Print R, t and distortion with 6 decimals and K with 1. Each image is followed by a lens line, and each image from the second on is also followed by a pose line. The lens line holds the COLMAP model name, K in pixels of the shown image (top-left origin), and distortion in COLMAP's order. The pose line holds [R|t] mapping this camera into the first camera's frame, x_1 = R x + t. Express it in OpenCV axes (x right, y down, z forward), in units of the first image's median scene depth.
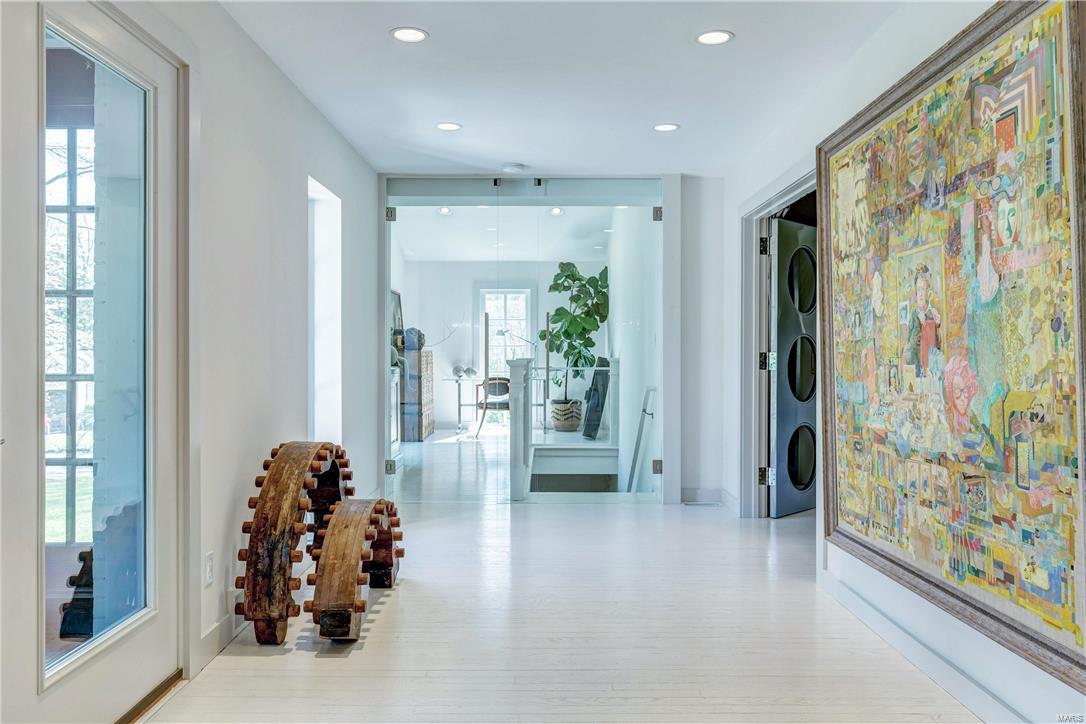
lens RADIAL K [[810.7, 0, 543.0], [0, 810.7, 362.0], [0, 0, 1]] dist [-0.002506, -0.002014]
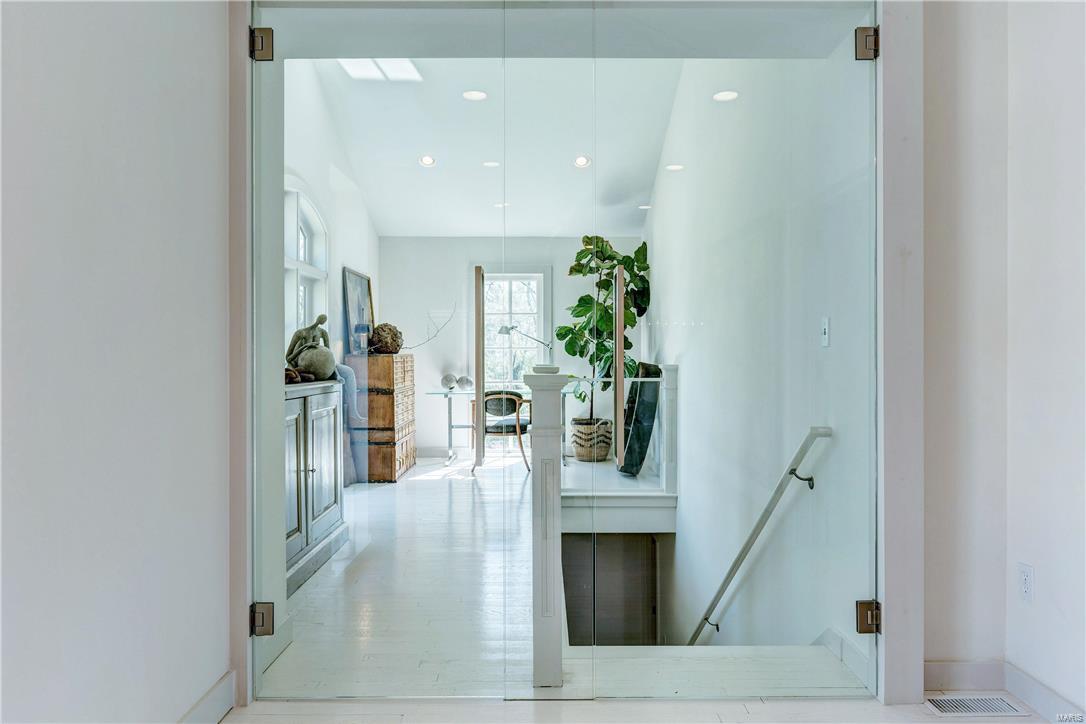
lens RADIAL K [[756.5, 0, 543.0], [0, 756.5, 362.0], [0, 0, 1]] dist [-0.000064, -0.000004]
pose [[0.999993, -0.001817, 0.003287, -0.019528], [0.001827, 0.999994, -0.002910, -0.004596], [-0.003282, 0.002916, 0.999990, 0.305191]]
